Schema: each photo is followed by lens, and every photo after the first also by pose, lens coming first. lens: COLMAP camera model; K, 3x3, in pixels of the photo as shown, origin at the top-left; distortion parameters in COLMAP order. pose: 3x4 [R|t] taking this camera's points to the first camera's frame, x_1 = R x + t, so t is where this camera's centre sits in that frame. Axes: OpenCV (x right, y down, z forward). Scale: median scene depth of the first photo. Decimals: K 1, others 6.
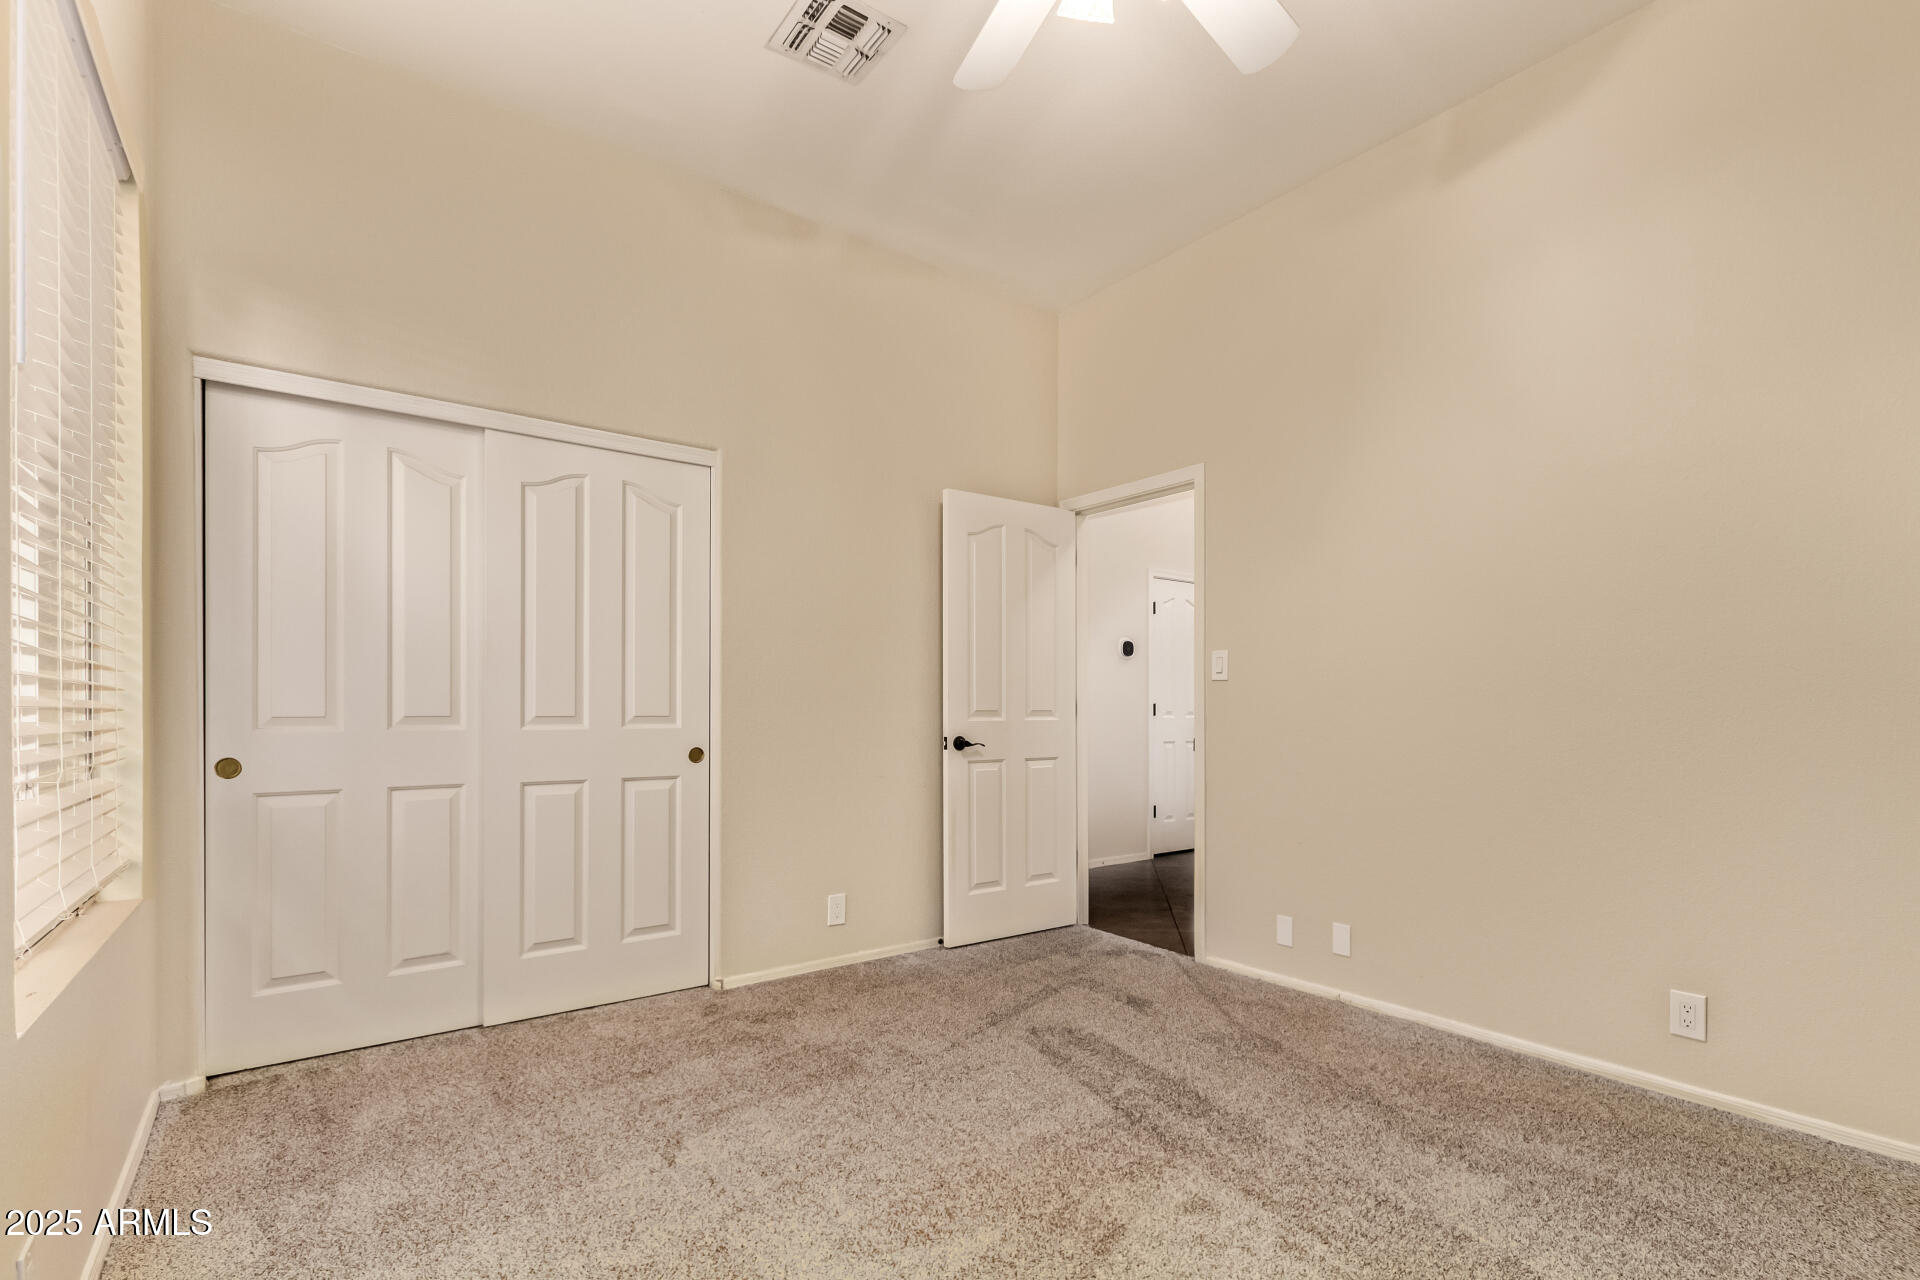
lens RADIAL K [[884.2, 0, 970.2], [0, 884.2, 708.8], [0, 0, 1]] dist [0.011281, -0.000307]
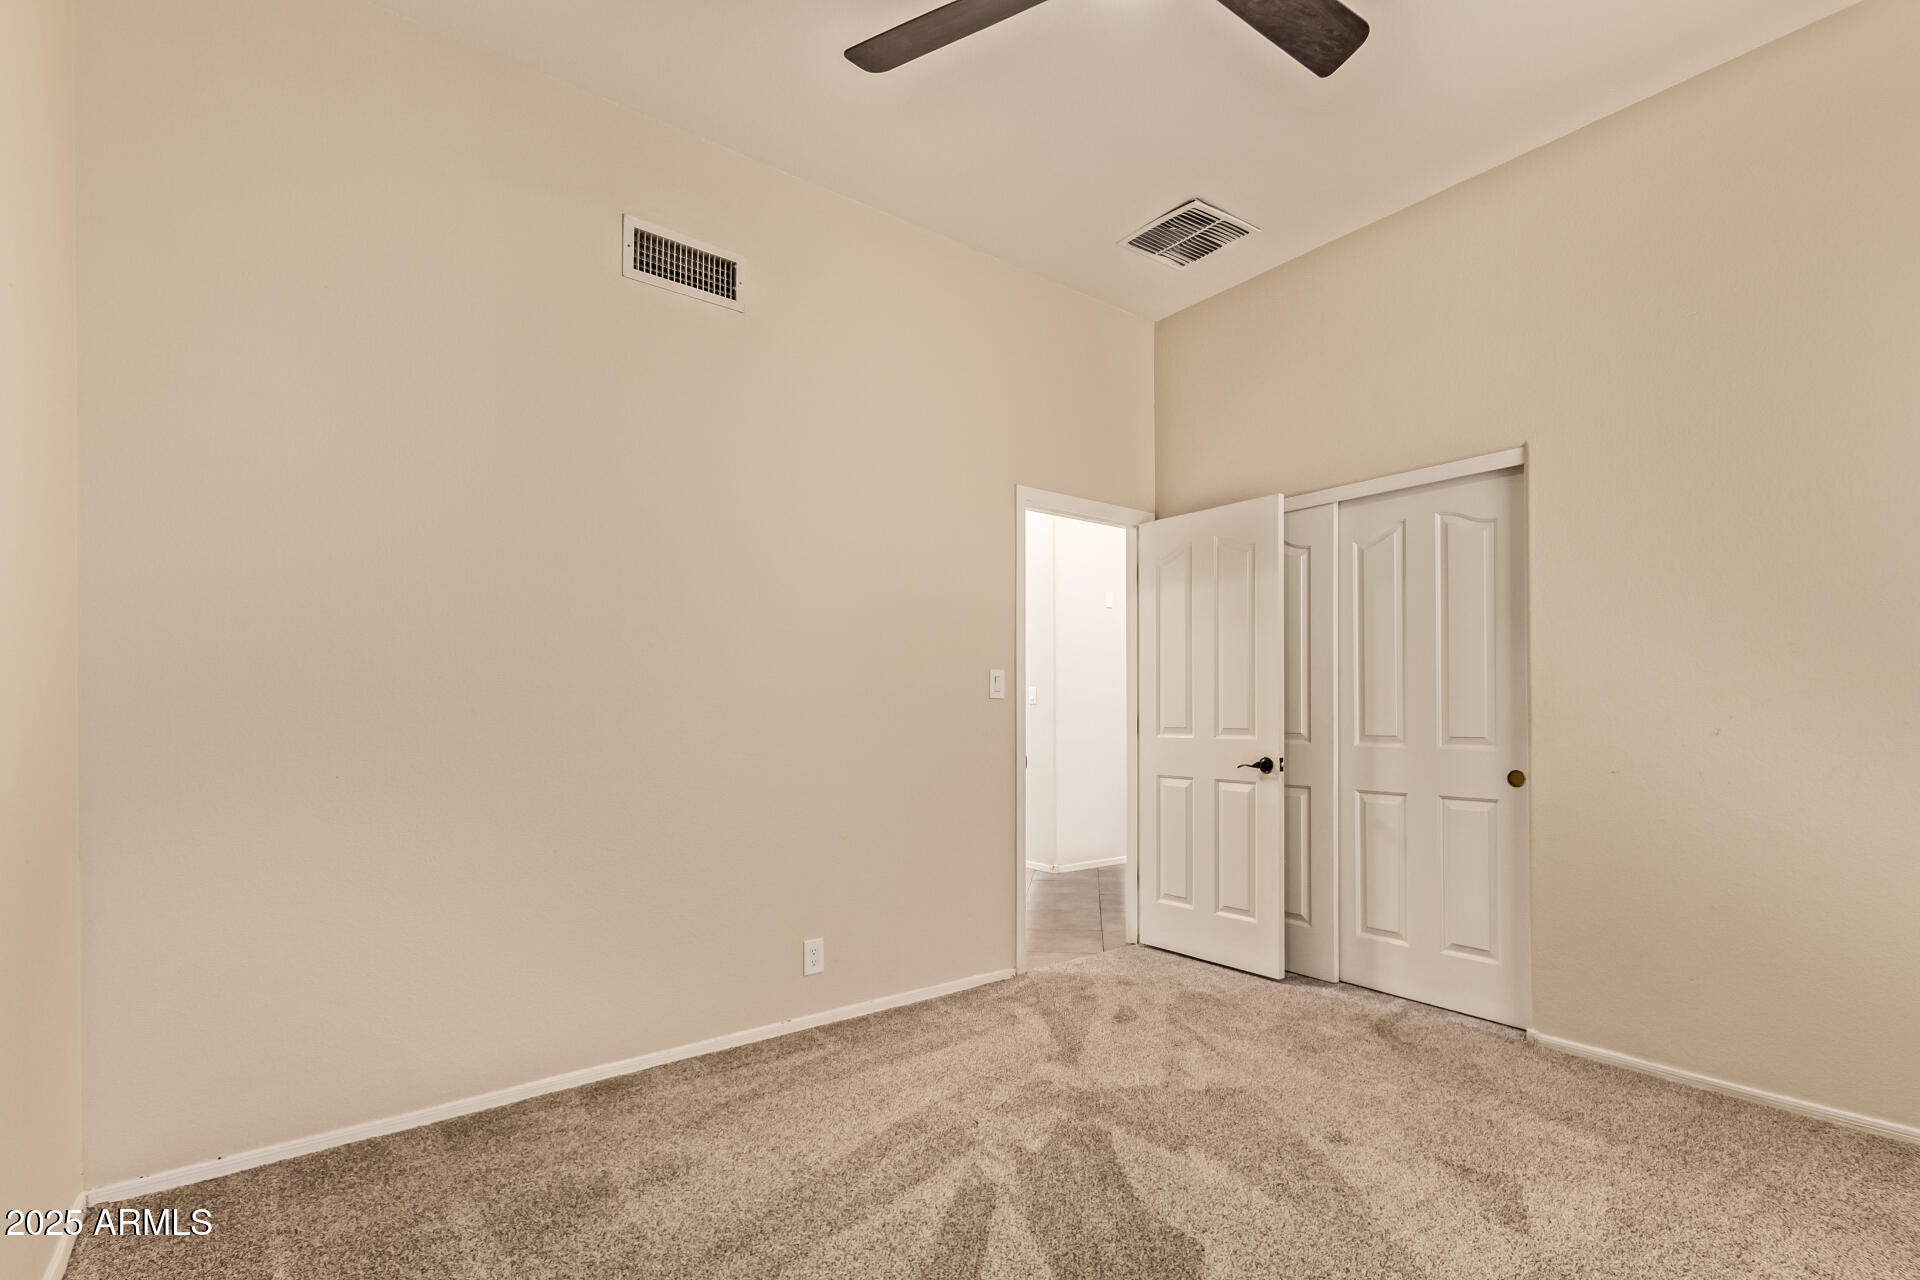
lens RADIAL K [[884.2, 0, 970.2], [0, 884.2, 708.8], [0, 0, 1]] dist [0.011281, -0.000307]
pose [[0.024671, -0.004014, -0.999688, 0.841180], [-0.003705, 0.999985, -0.004106, -0.011737], [0.999689, 0.003805, 0.024656, 0.652635]]
